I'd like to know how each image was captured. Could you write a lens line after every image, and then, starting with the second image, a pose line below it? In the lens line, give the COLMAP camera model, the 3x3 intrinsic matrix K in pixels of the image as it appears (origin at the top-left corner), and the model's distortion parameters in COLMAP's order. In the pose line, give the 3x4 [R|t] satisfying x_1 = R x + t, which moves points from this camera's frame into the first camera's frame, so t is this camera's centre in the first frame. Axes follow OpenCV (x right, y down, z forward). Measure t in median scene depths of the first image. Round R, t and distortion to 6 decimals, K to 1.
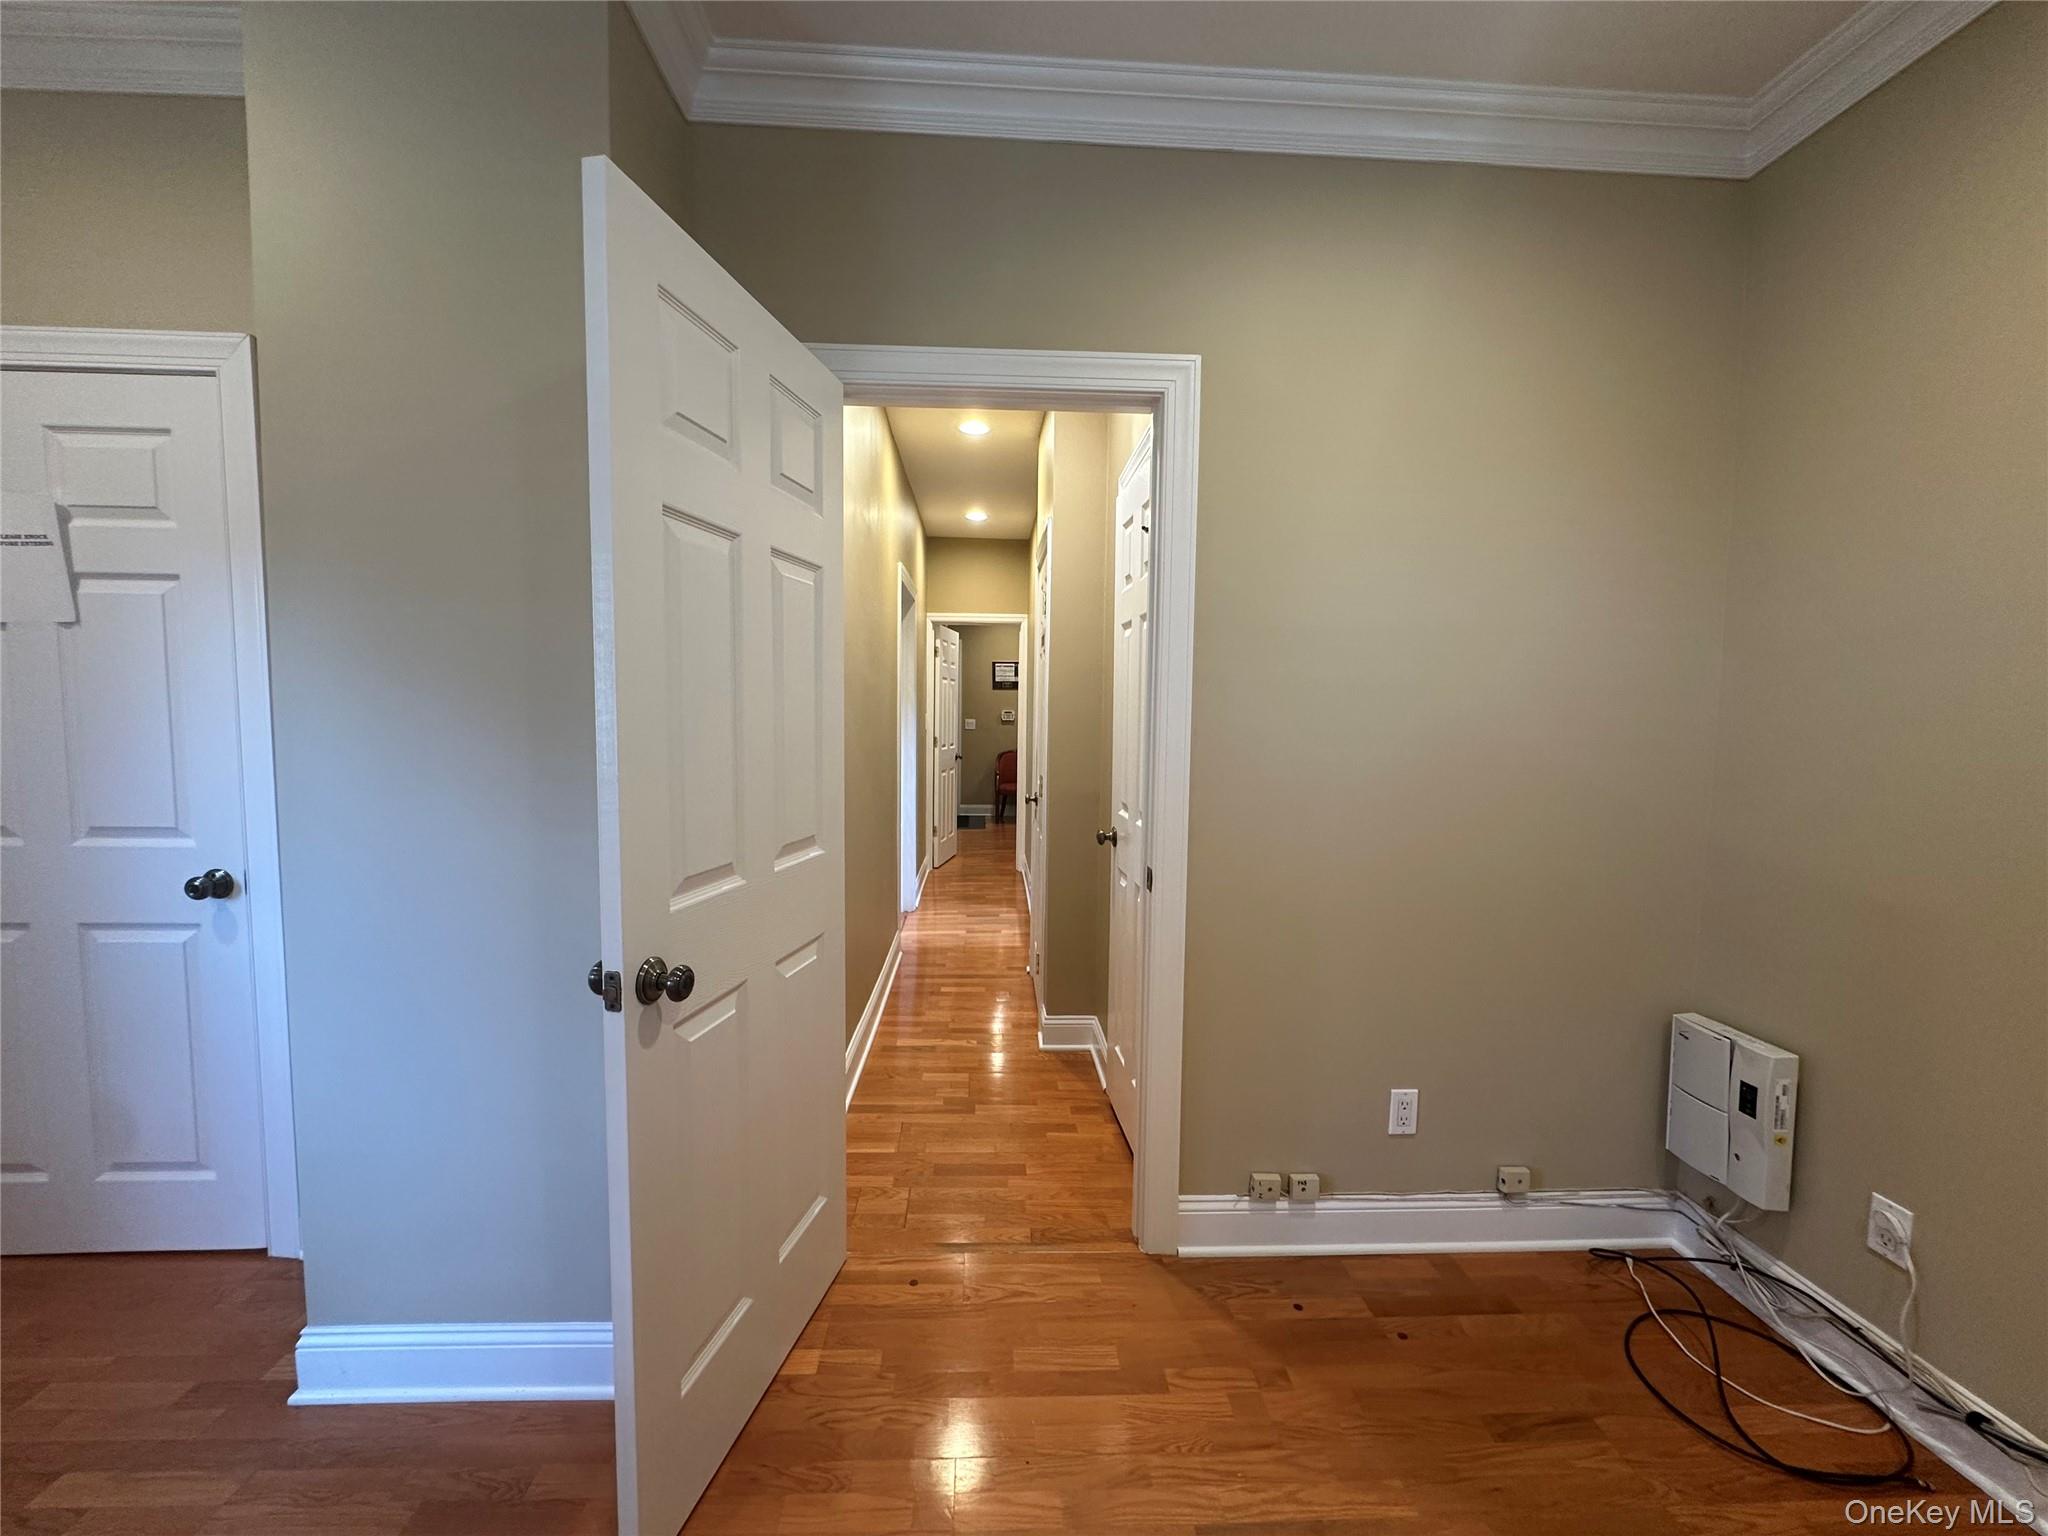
lens RADIAL K [[818.7, 0, 1021.4], [0, 818.7, 767.3], [0, 0, 1]] dist [-0.003998, 0.000480]
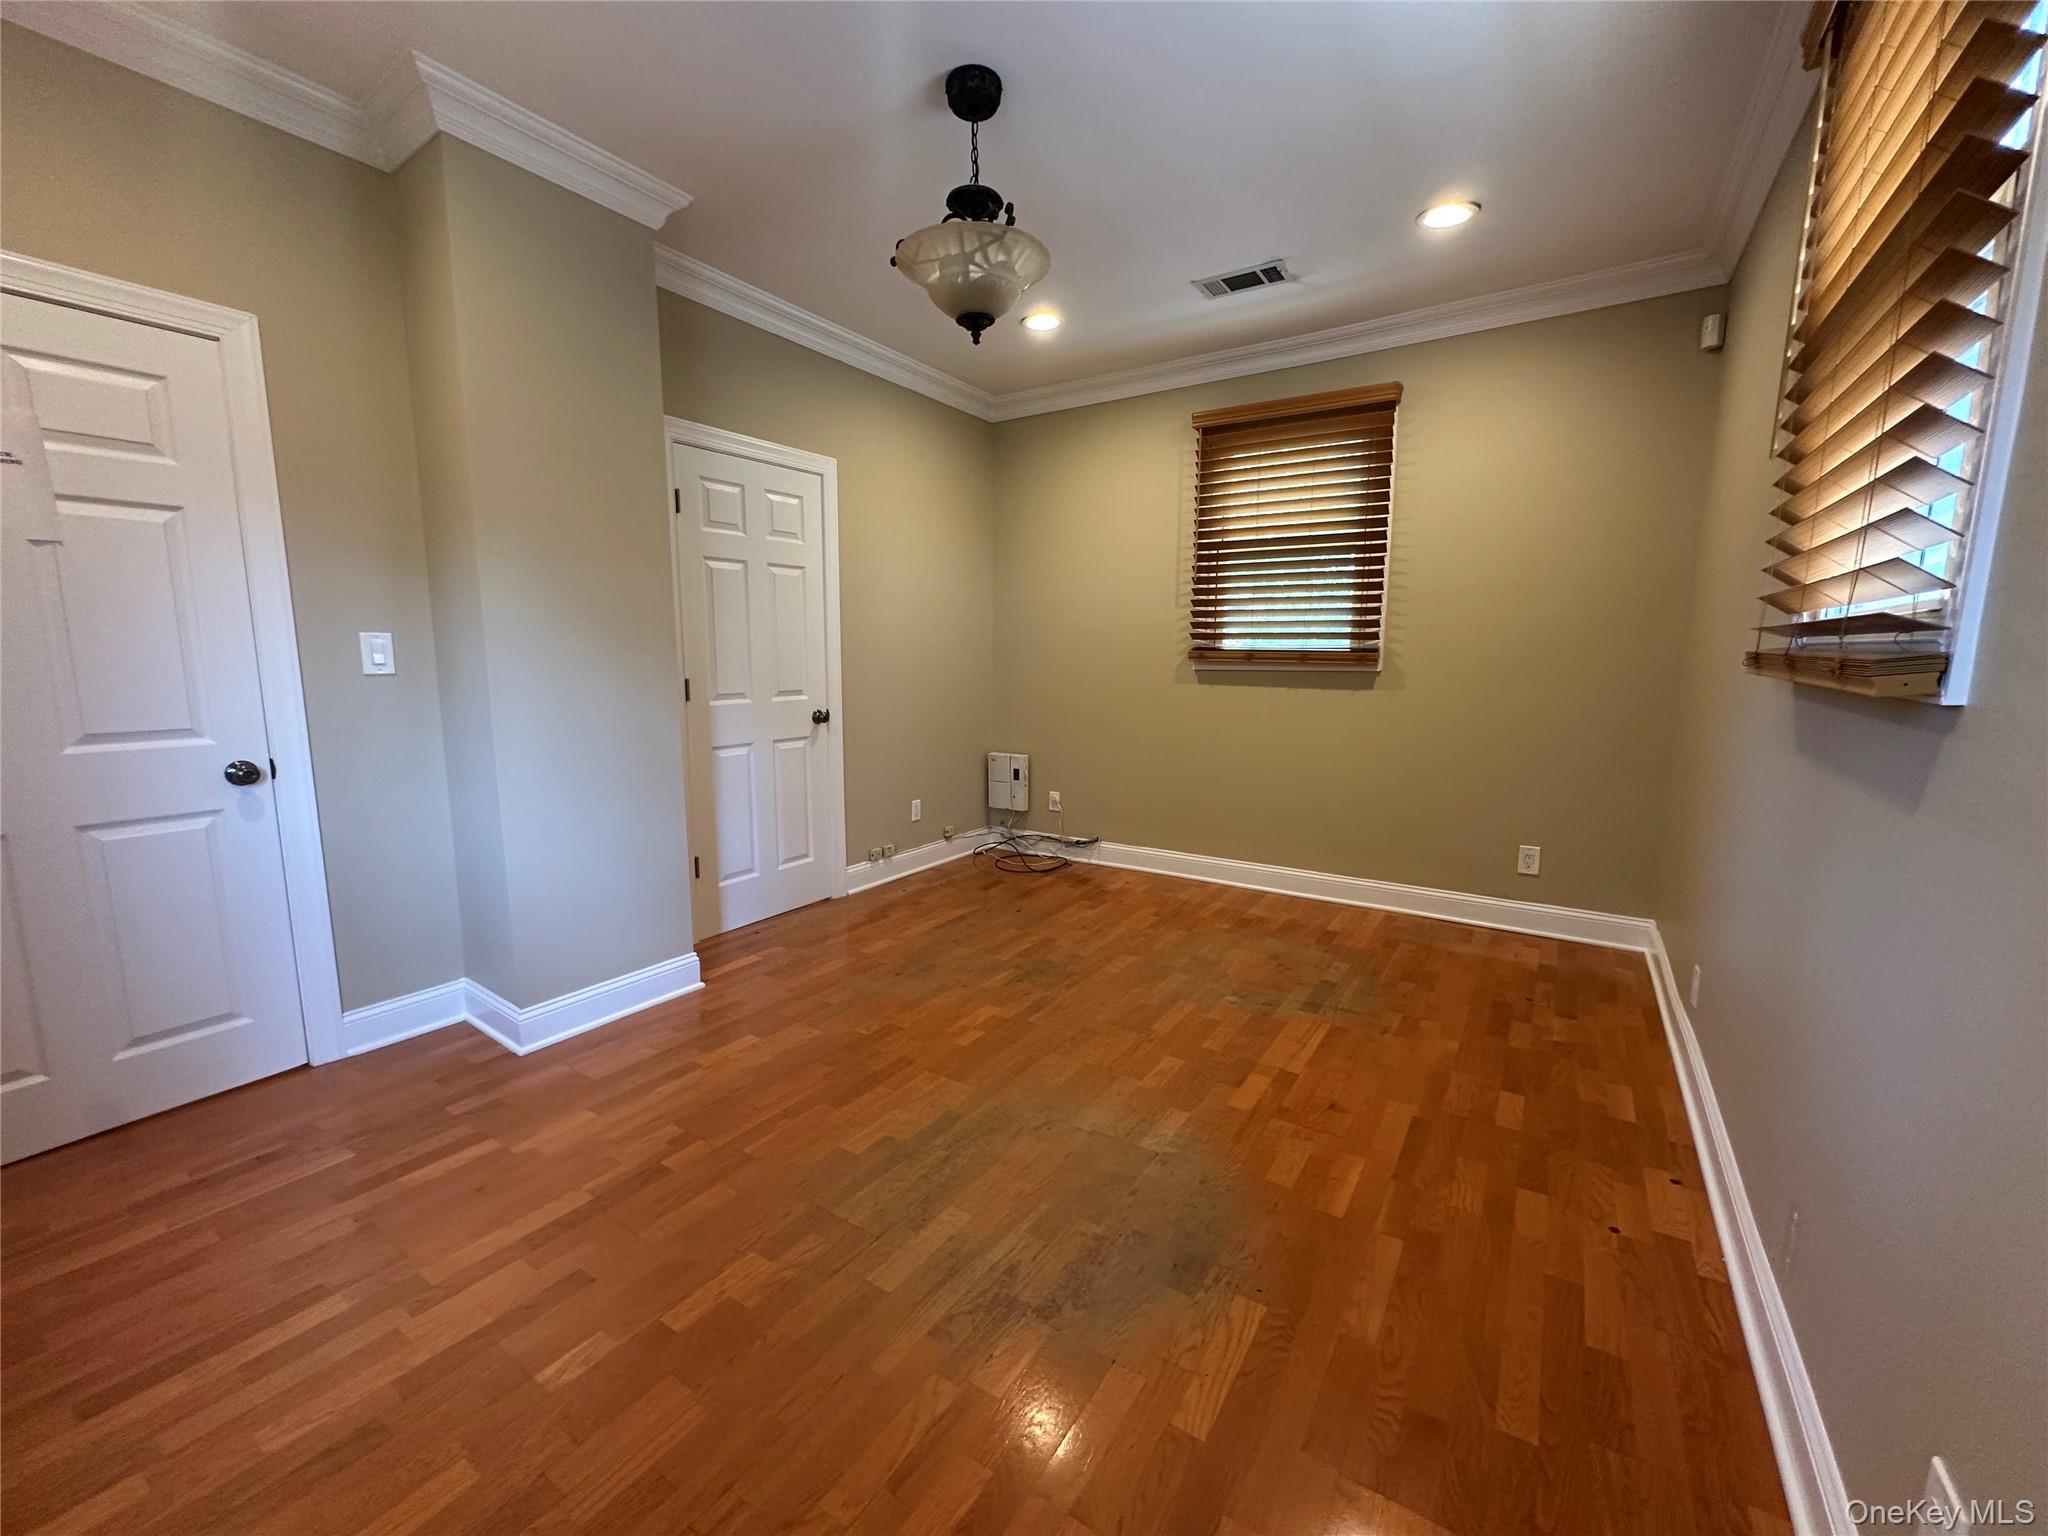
lens RADIAL K [[818.7, 0, 1021.4], [0, 818.7, 767.3], [0, 0, 1]] dist [-0.003998, 0.000480]
pose [[0.586963, -0.126016, 0.799747, -1.283652], [0.054639, 0.991726, 0.116165, 0.058360], [-0.807768, -0.024487, 0.588992, -0.635310]]
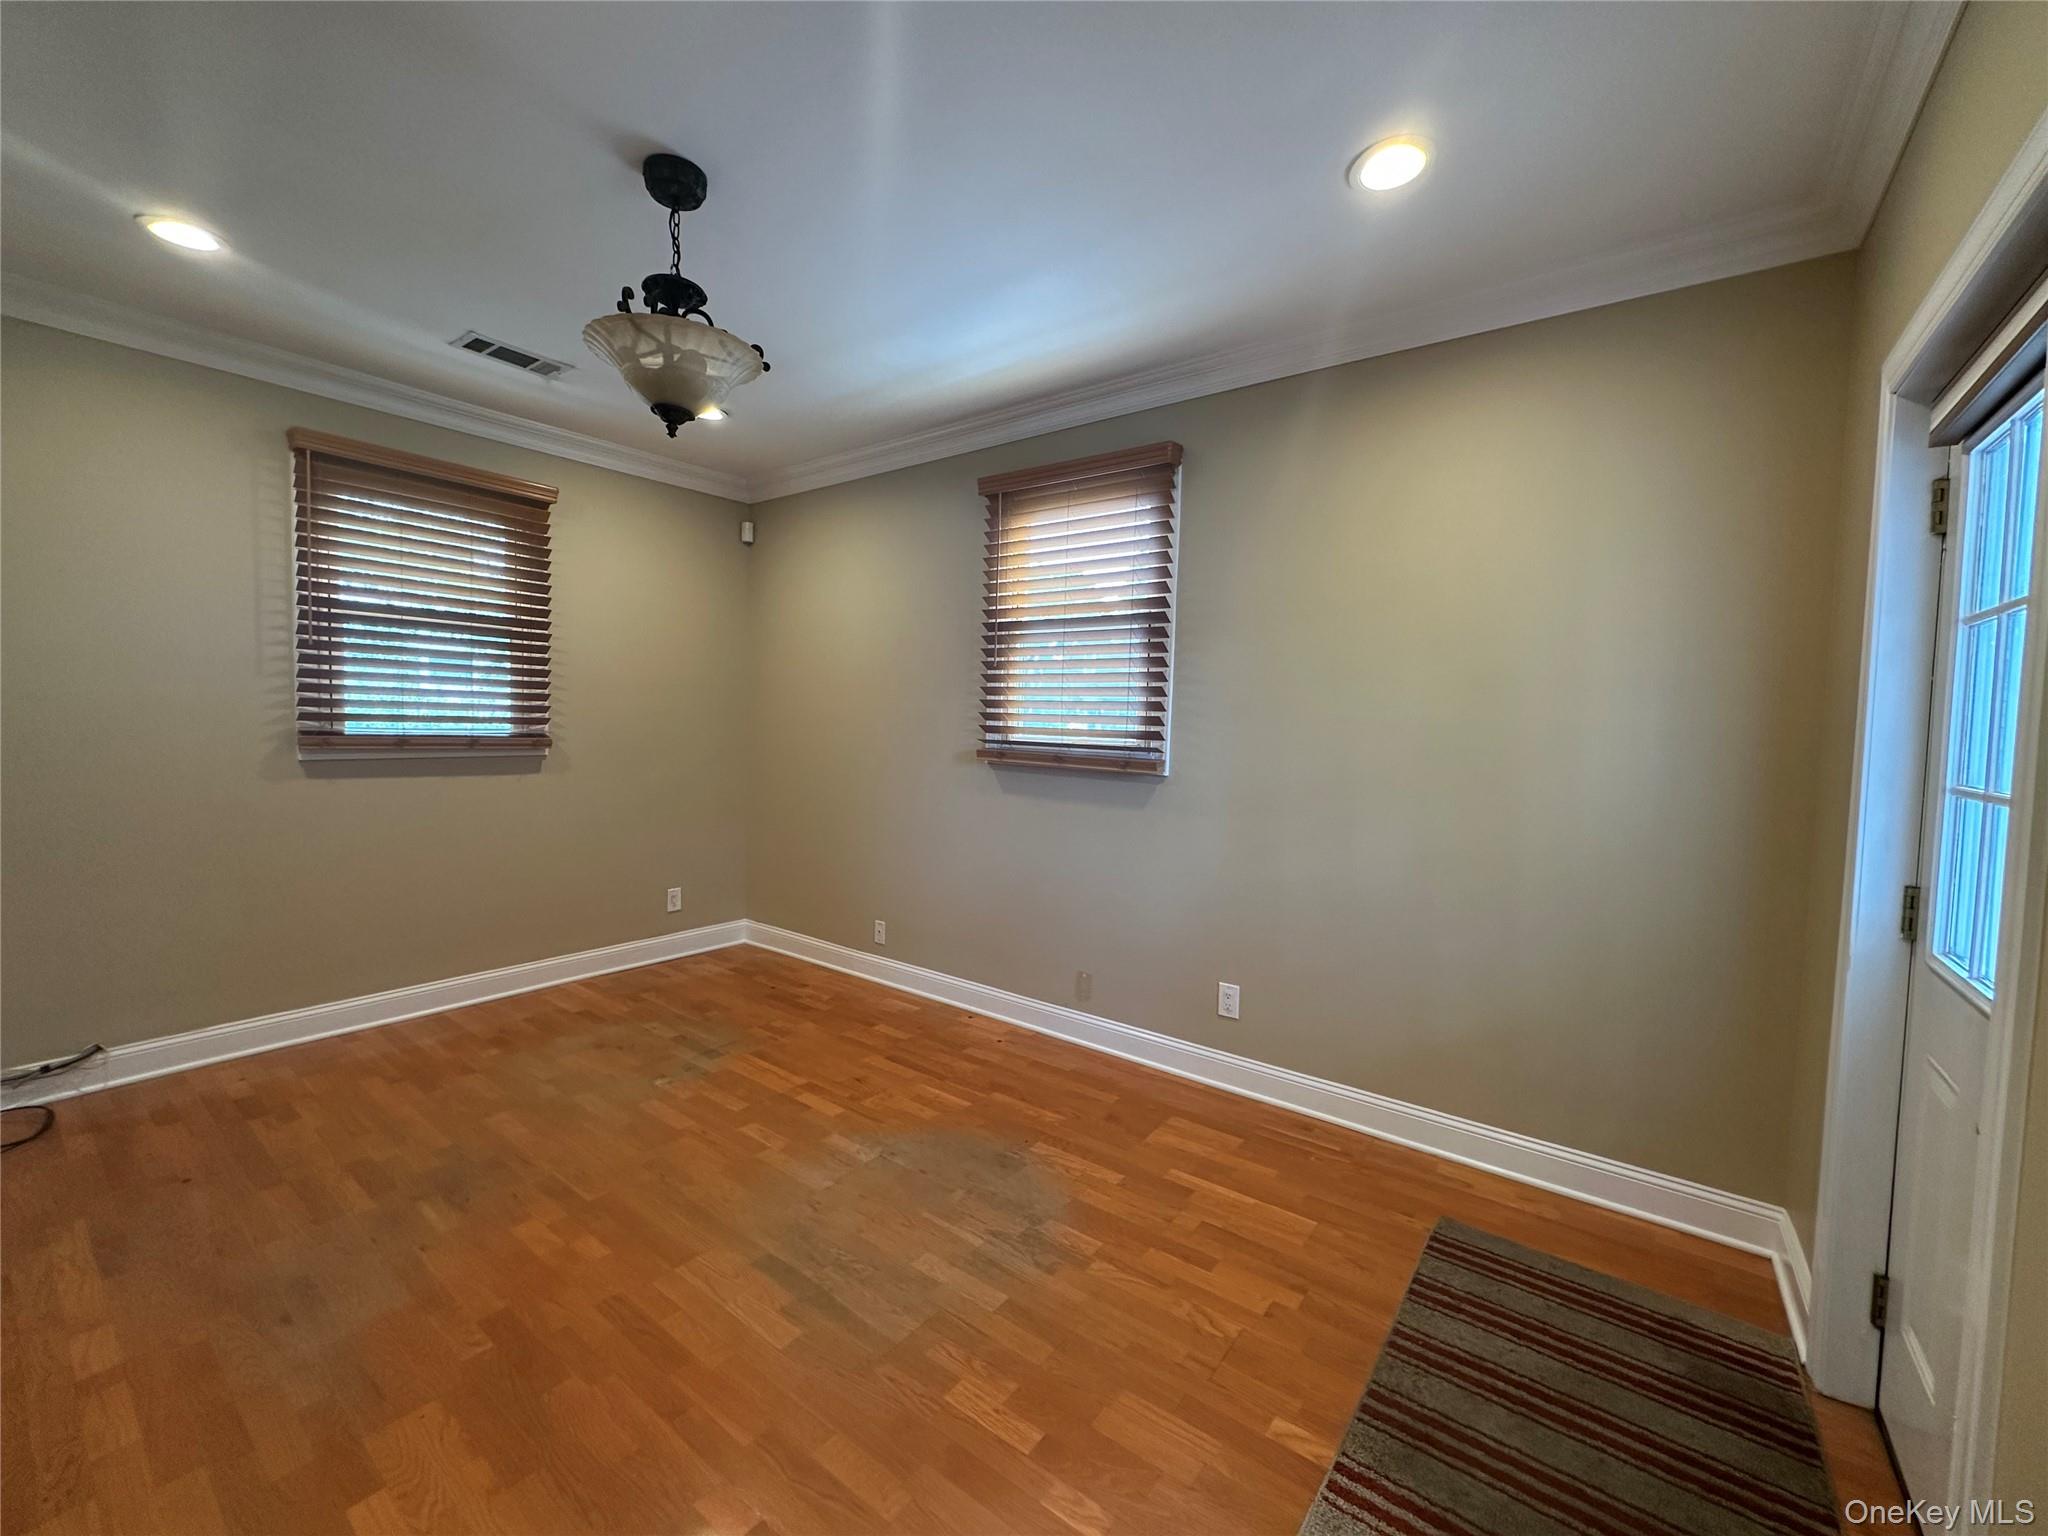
lens RADIAL K [[818.7, 0, 1021.4], [0, 818.7, 767.3], [0, 0, 1]] dist [-0.003998, 0.000480]
pose [[-0.769765, -0.070787, 0.634391, -1.381191], [0.001071, 0.993688, 0.112178, -0.100848], [-0.638327, 0.087030, -0.764830, 0.717336]]
